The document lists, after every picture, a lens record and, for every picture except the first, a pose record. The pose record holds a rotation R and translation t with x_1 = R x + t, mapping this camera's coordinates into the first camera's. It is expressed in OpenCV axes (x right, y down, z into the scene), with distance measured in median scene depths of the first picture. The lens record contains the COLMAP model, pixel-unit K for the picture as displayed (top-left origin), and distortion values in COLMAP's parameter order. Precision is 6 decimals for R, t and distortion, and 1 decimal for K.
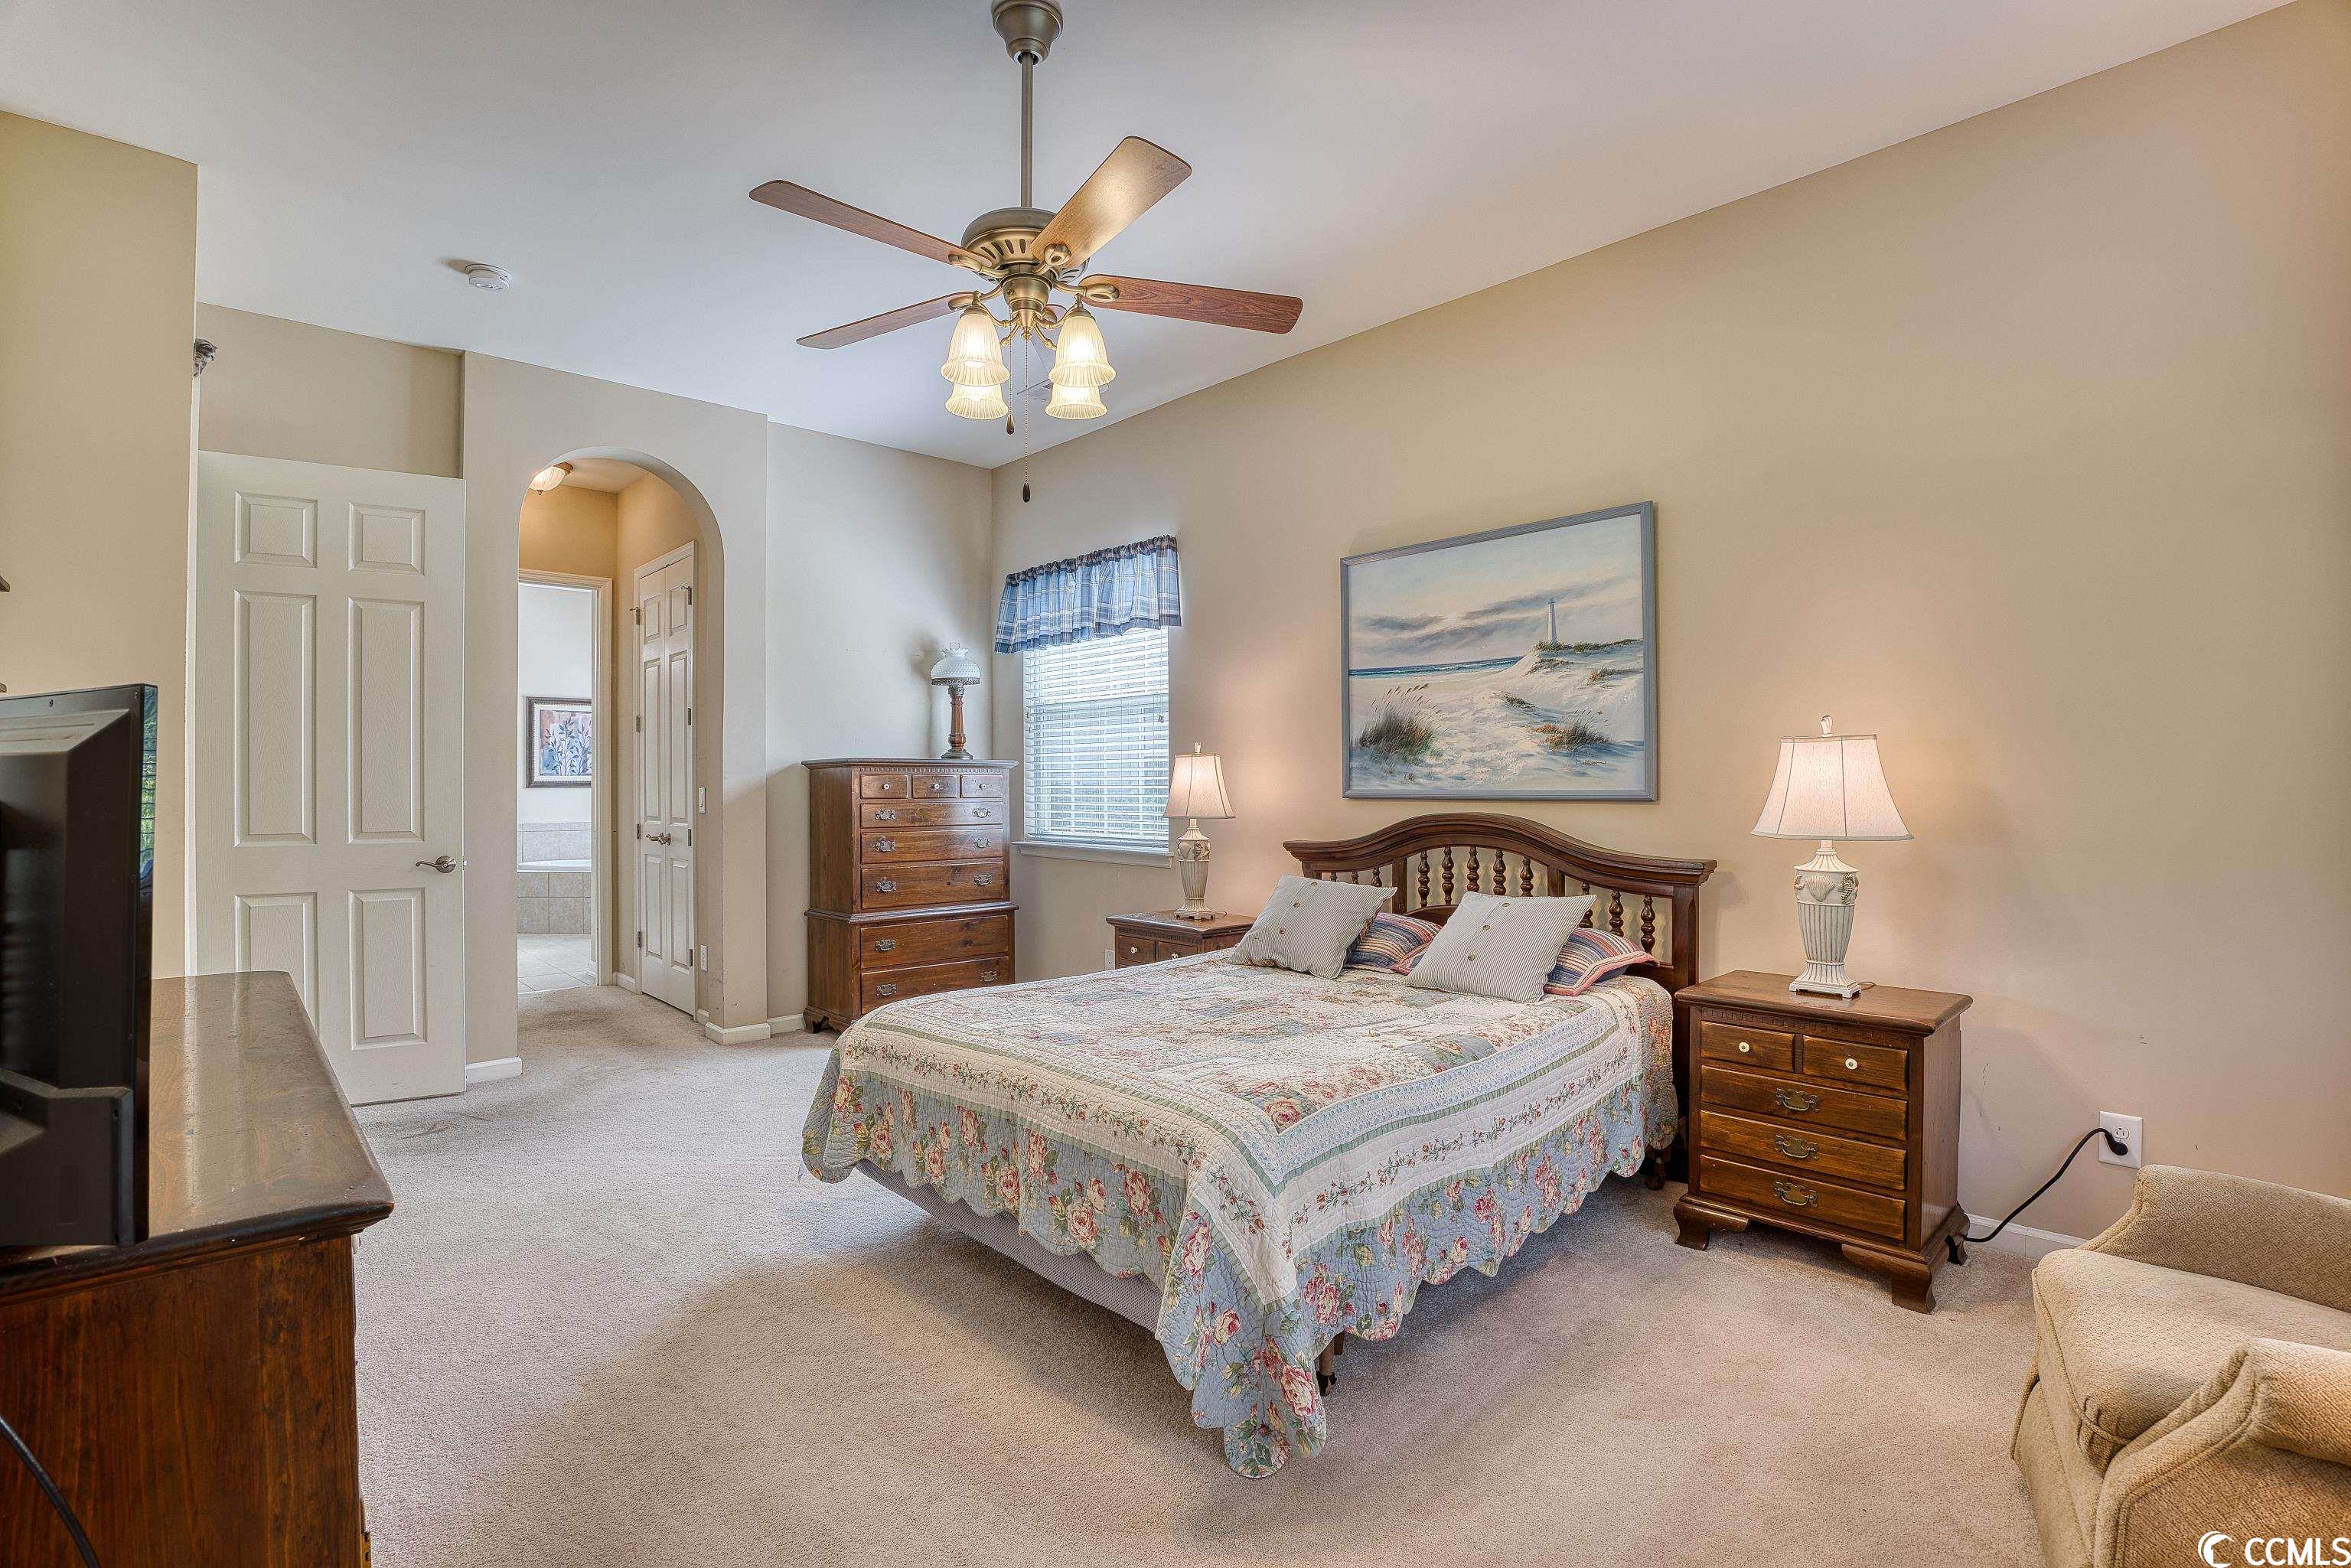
lens RADIAL K [[1116.8, 0, 1172.8], [0, 1116.8, 793.3], [0, 0, 1]] dist [-0.055771, 0.014451]
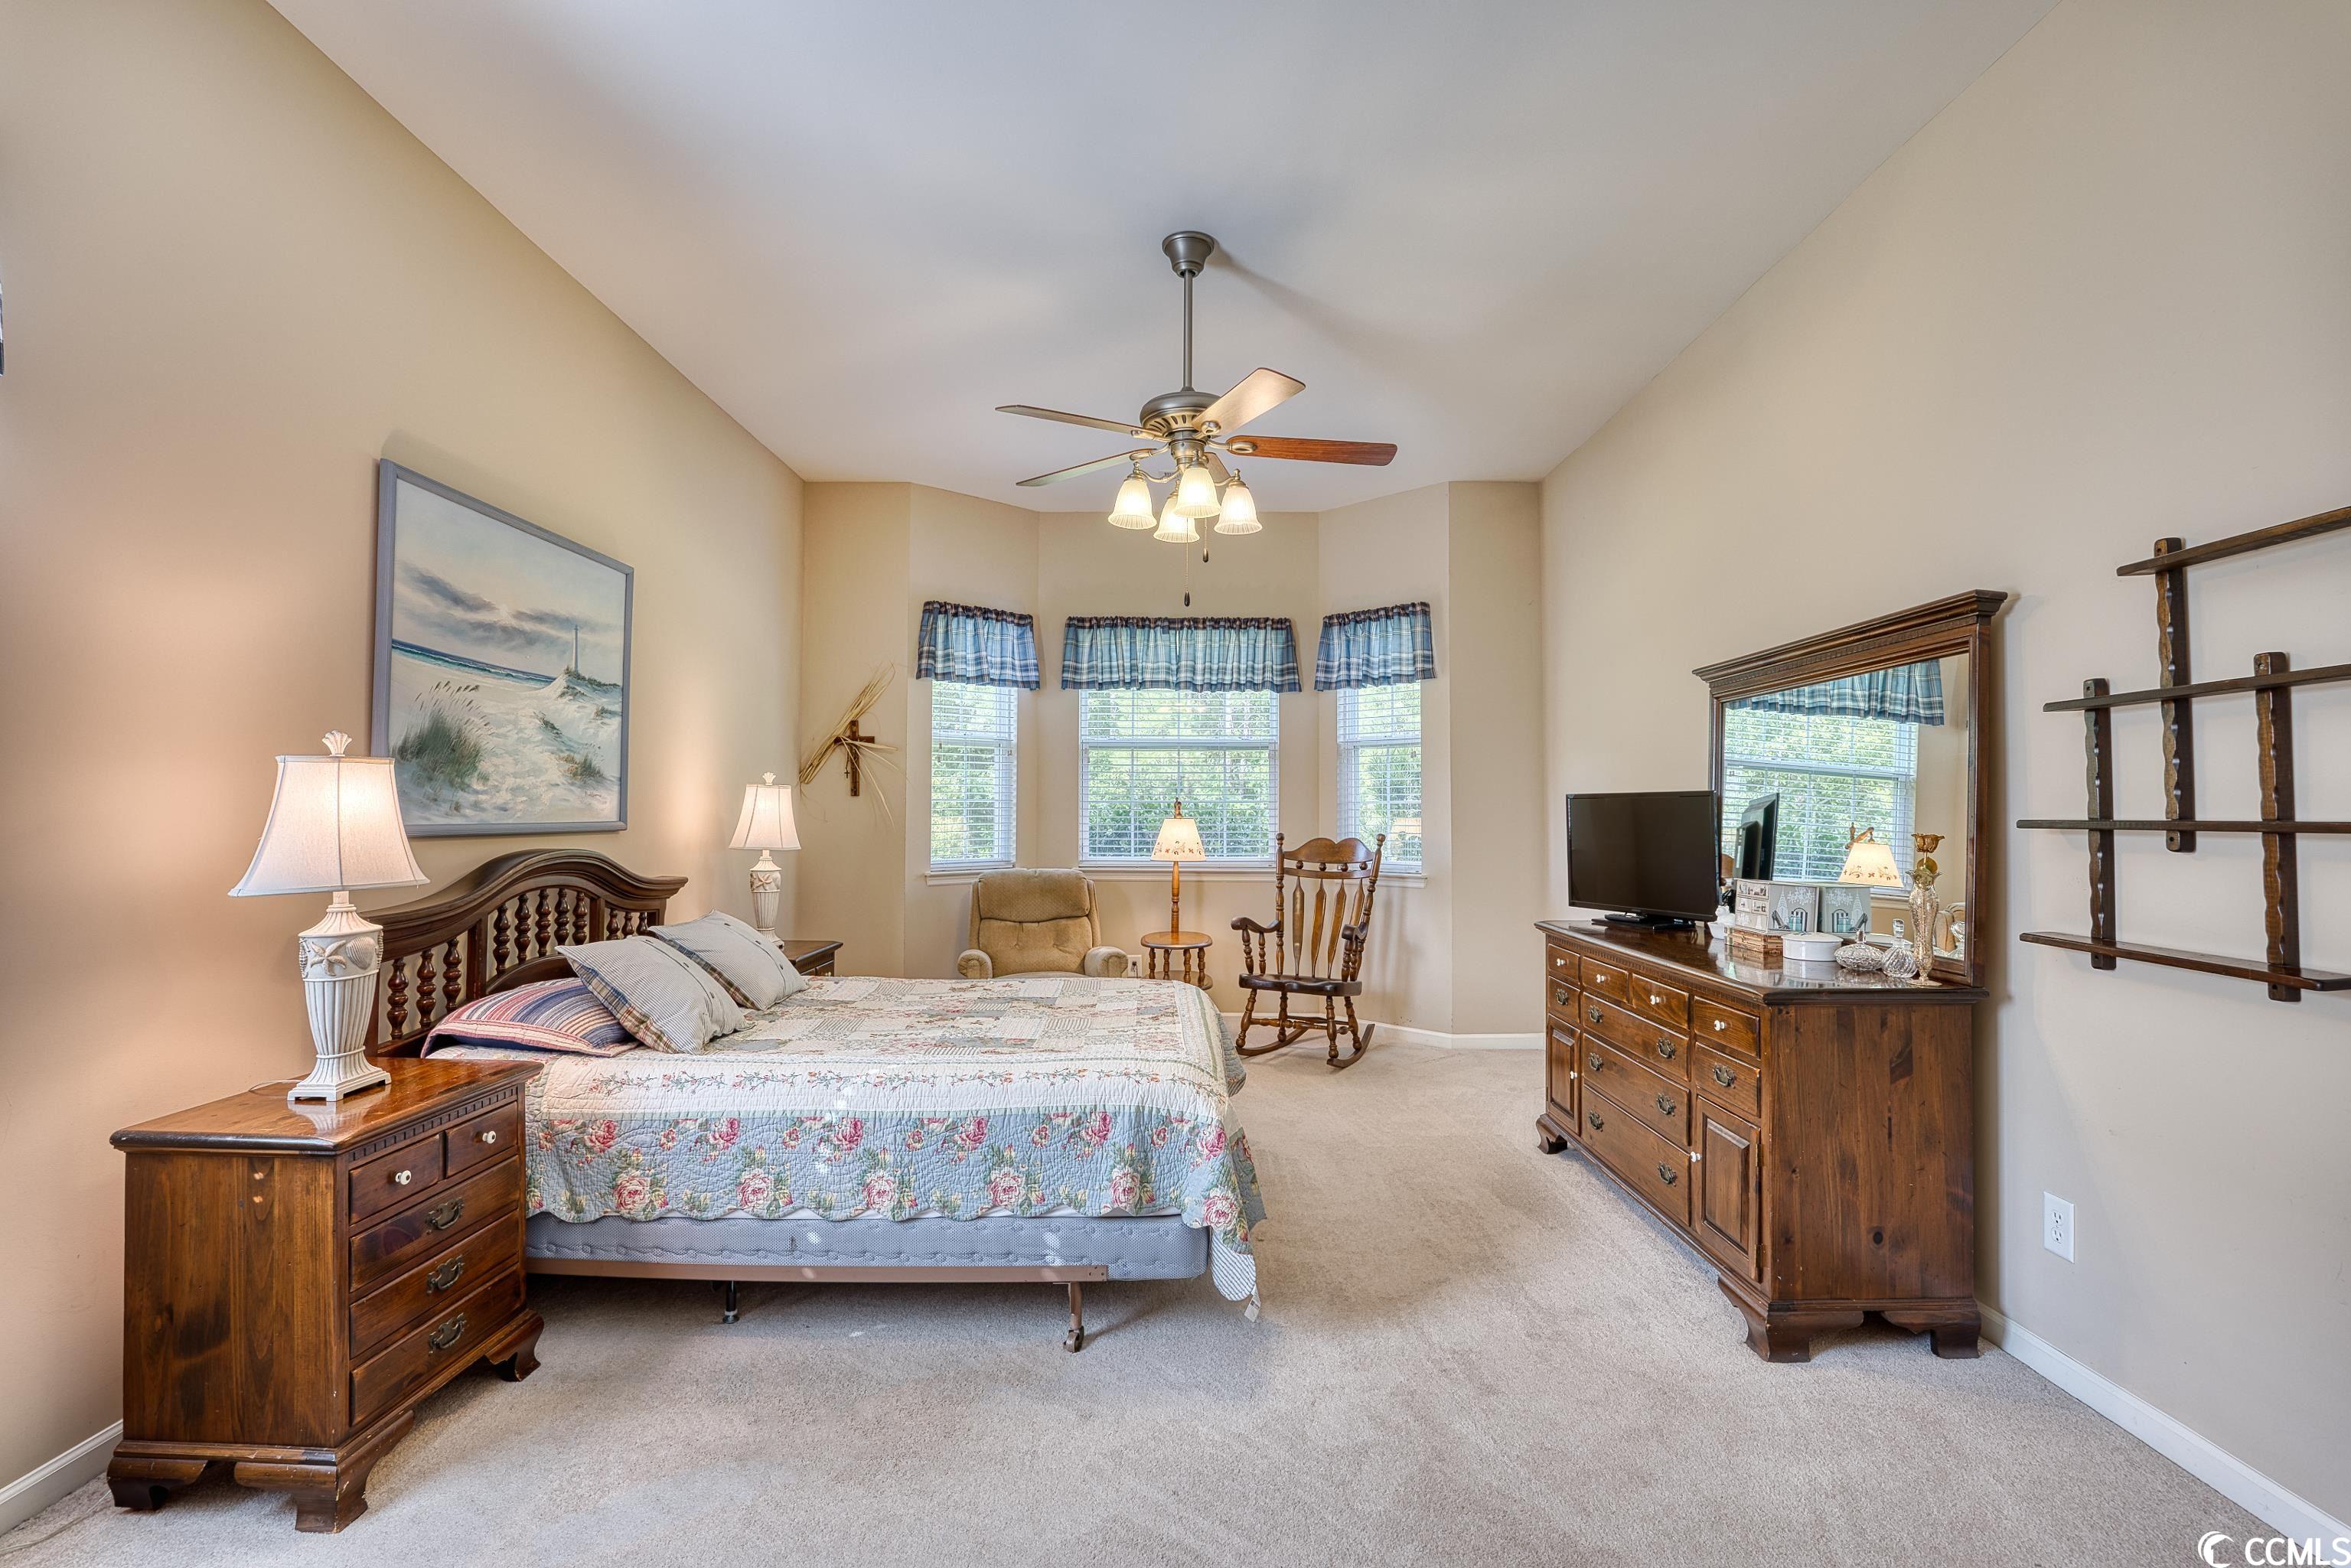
lens RADIAL K [[1116.8, 0, 1172.8], [0, 1116.8, 793.3], [0, 0, 1]] dist [-0.055771, 0.014451]
pose [[-0.725476, 0.007266, 0.688209, -0.666003], [-0.001677, 0.999923, -0.012325, -0.016211], [-0.688245, -0.010096, -0.725408, 1.270343]]
